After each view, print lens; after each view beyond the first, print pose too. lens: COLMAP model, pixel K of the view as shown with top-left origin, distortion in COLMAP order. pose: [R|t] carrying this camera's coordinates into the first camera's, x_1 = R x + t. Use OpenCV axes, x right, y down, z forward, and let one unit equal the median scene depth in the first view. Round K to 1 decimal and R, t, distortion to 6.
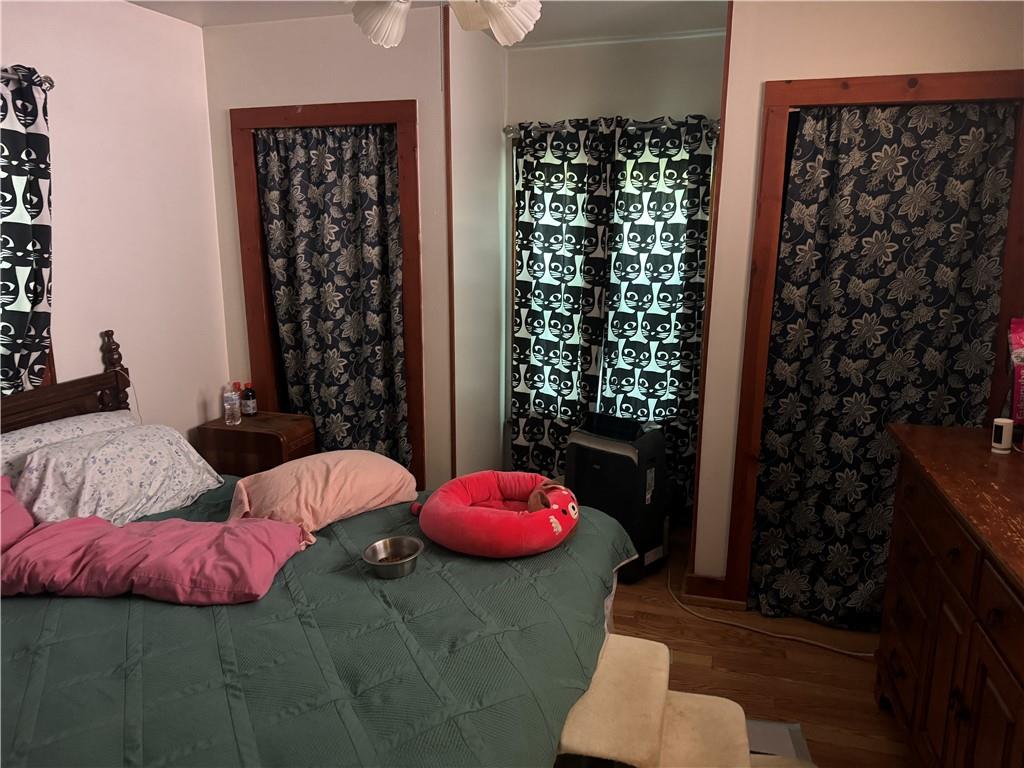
lens RADIAL K [[725.2, 0, 515.1], [0, 725.2, 382.1], [0, 0, 1]] dist [0.111163, -0.156730]
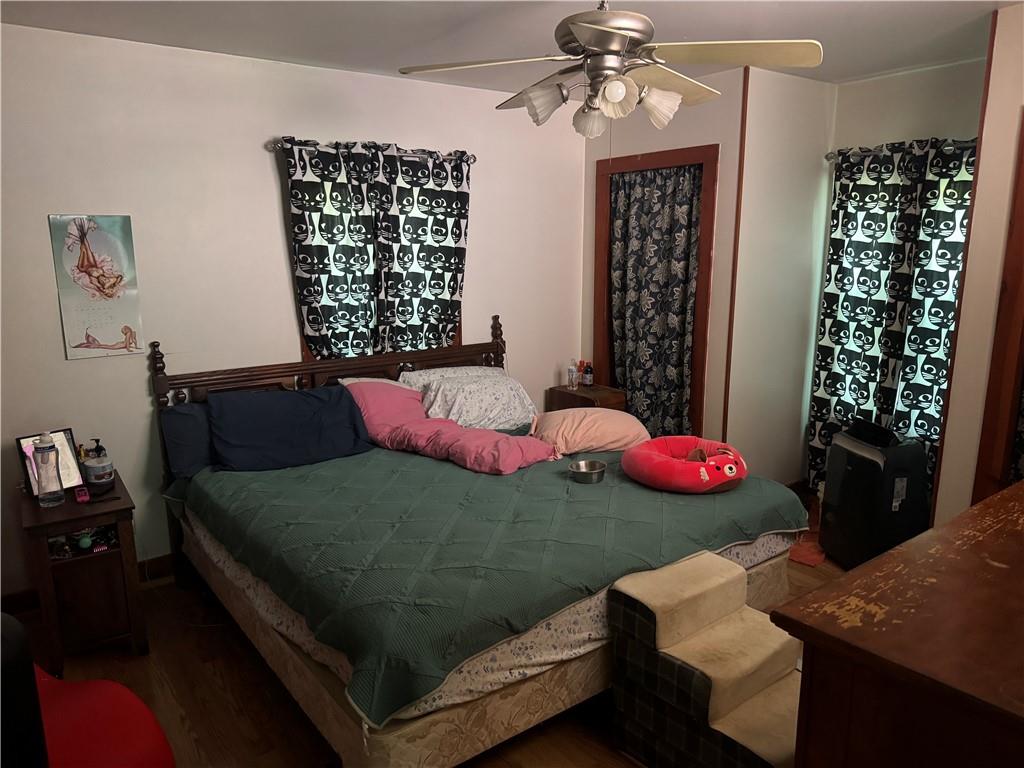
lens RADIAL K [[732.3, 0, 504.2], [0, 732.3, 388.1], [0, 0, 1]] dist [0.130759, -0.240663]
pose [[0.791158, 0.114759, -0.600749, 0.354292], [-0.121840, 0.992124, 0.029065, 0.030674], [0.599353, 0.050200, 0.798909, -0.185428]]
